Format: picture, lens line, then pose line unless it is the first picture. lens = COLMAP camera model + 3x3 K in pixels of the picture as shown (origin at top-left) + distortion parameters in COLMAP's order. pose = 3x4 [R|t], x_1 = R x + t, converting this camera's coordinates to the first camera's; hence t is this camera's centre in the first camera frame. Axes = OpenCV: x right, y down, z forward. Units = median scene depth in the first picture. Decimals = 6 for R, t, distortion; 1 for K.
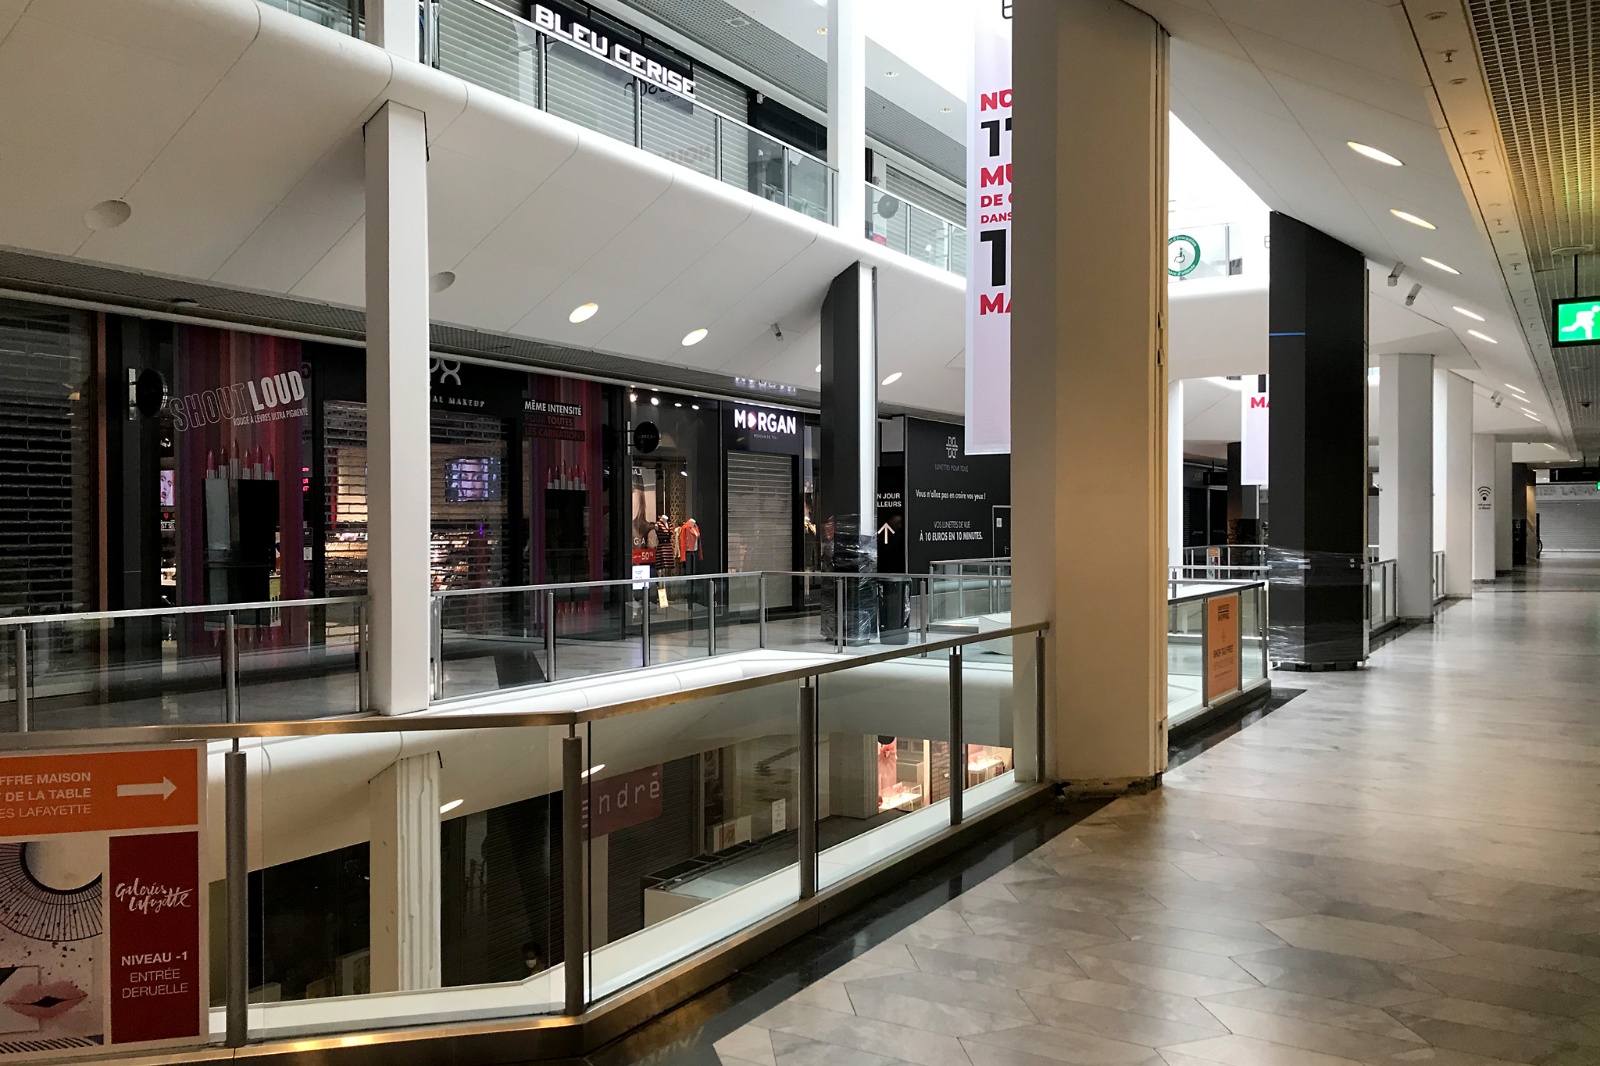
lens RADIAL K [[1326.4, 0, 801.5], [0, 1326.4, 532.6], [0, 0, 1]] dist [0.000526, 0.001881]
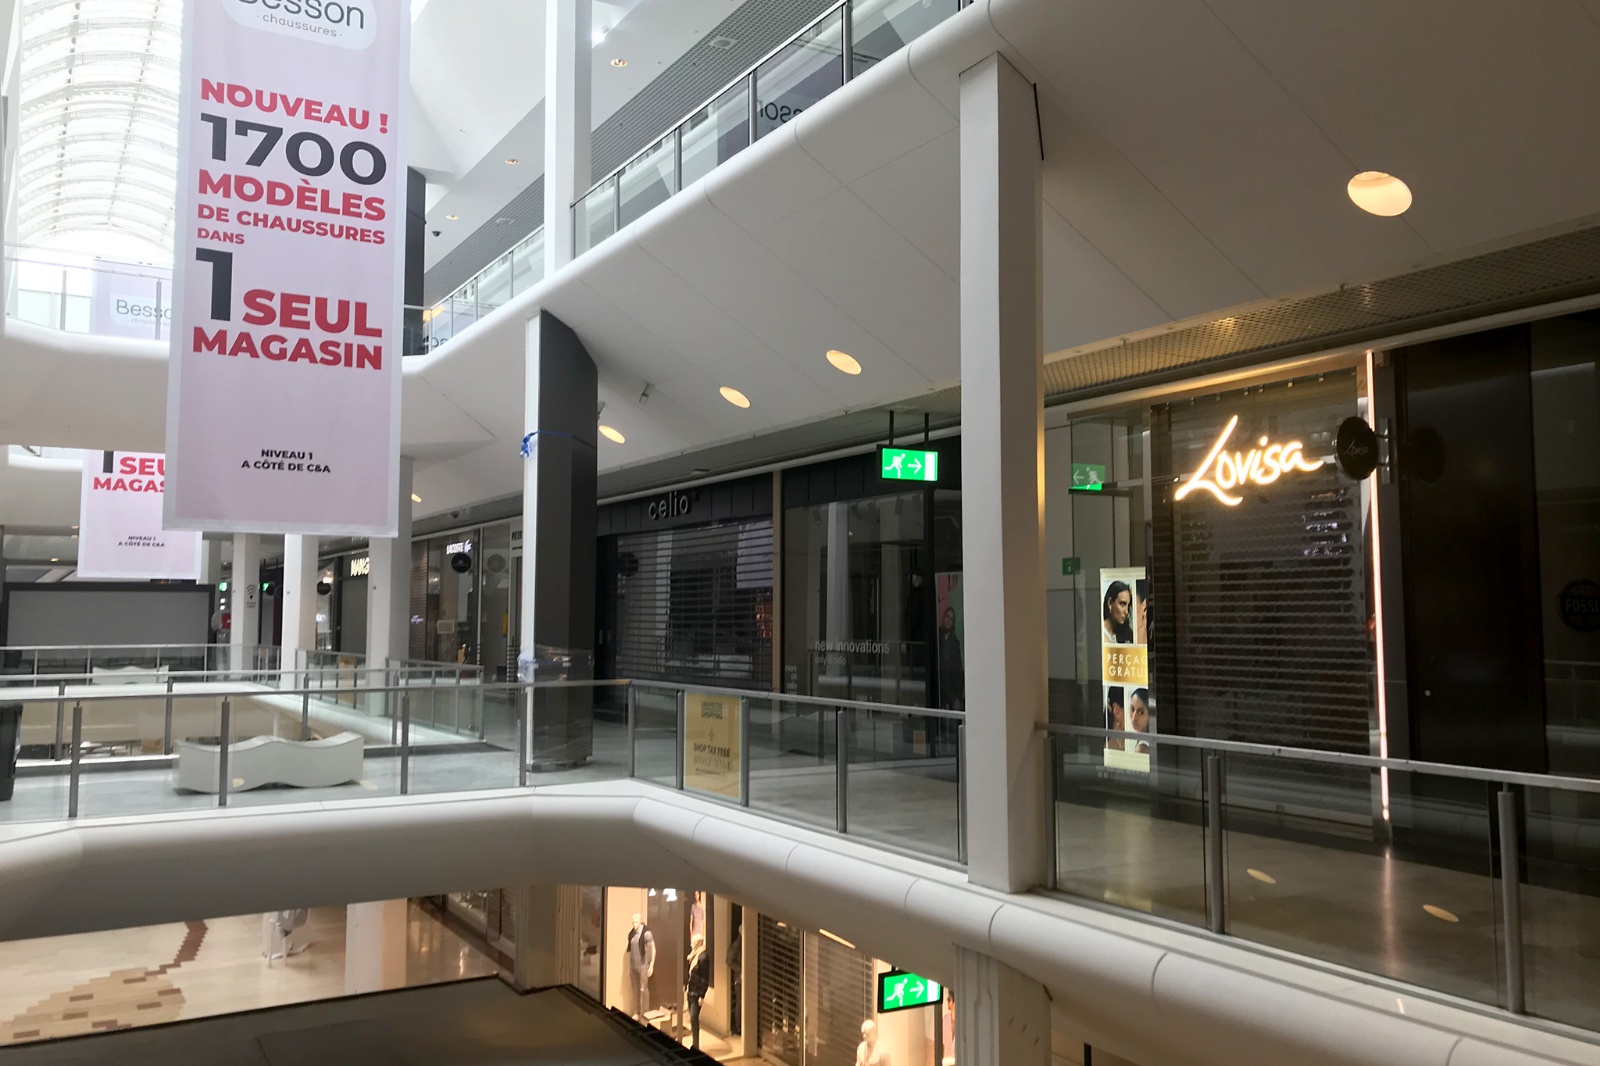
lens RADIAL K [[1326.4, 0, 801.5], [0, 1326.4, 532.6], [0, 0, 1]] dist [0.000526, 0.001881]
pose [[0.476626, 0.067684, 0.876497, -0.373602], [0.000520, 0.997010, -0.077273, 0.002810], [-0.879106, 0.037286, 0.475166, 0.317965]]
